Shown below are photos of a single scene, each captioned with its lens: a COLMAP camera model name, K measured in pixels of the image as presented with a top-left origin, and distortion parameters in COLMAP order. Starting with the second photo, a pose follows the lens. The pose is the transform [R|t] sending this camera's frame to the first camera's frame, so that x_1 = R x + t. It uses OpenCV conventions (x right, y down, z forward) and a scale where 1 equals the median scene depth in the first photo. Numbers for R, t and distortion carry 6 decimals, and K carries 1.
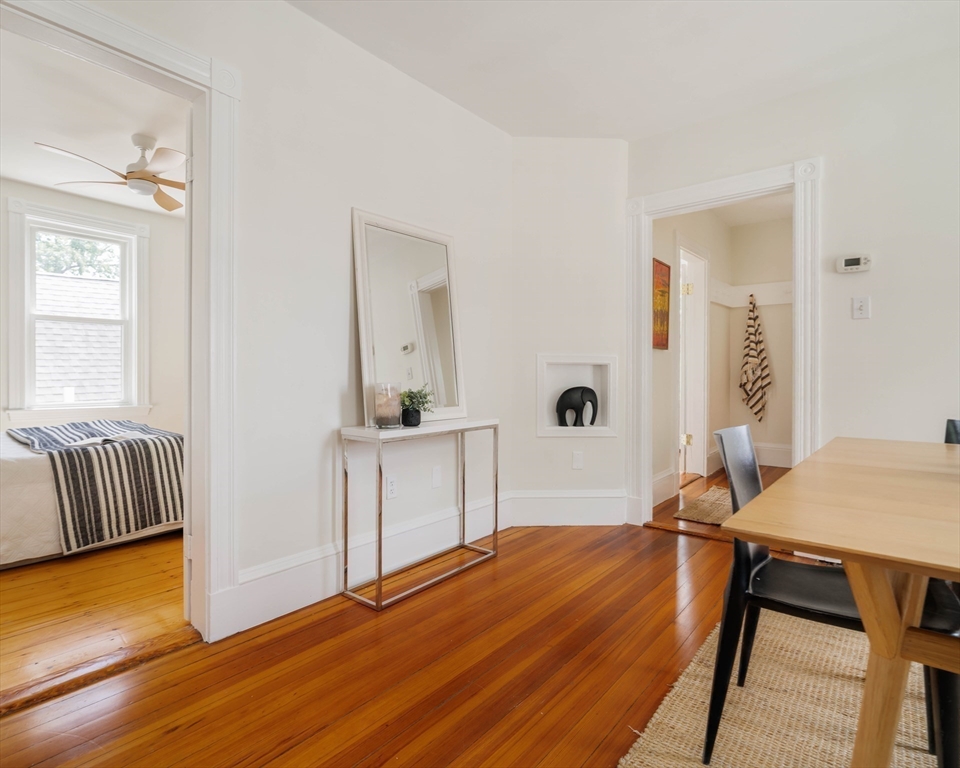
lens RADIAL K [[537.3, 0, 443.5], [0, 537.3, 376.3], [0, 0, 1]] dist [-0.016766, 0.001851]
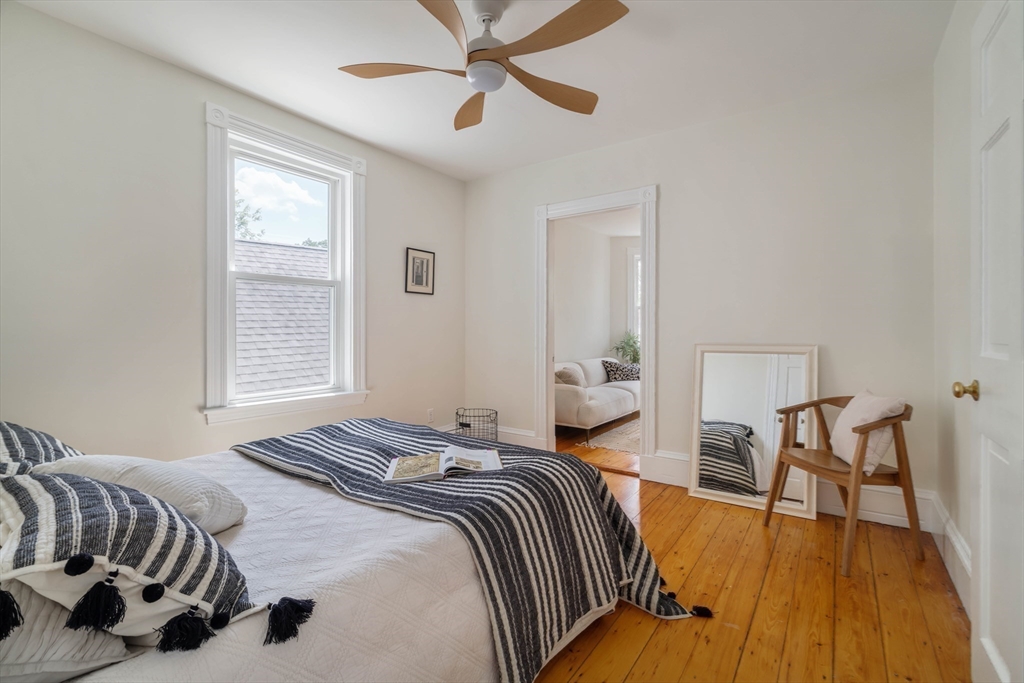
lens RADIAL K [[474.0, 0, 517.4], [0, 474.0, 332.6], [0, 0, 1]] dist [-0.005050, 0.000154]
pose [[0.993502, -0.011537, 0.113224, -0.436402], [0.011590, 0.999933, 0.000195, -0.029465], [-0.113219, 0.001119, 0.993569, 0.305066]]
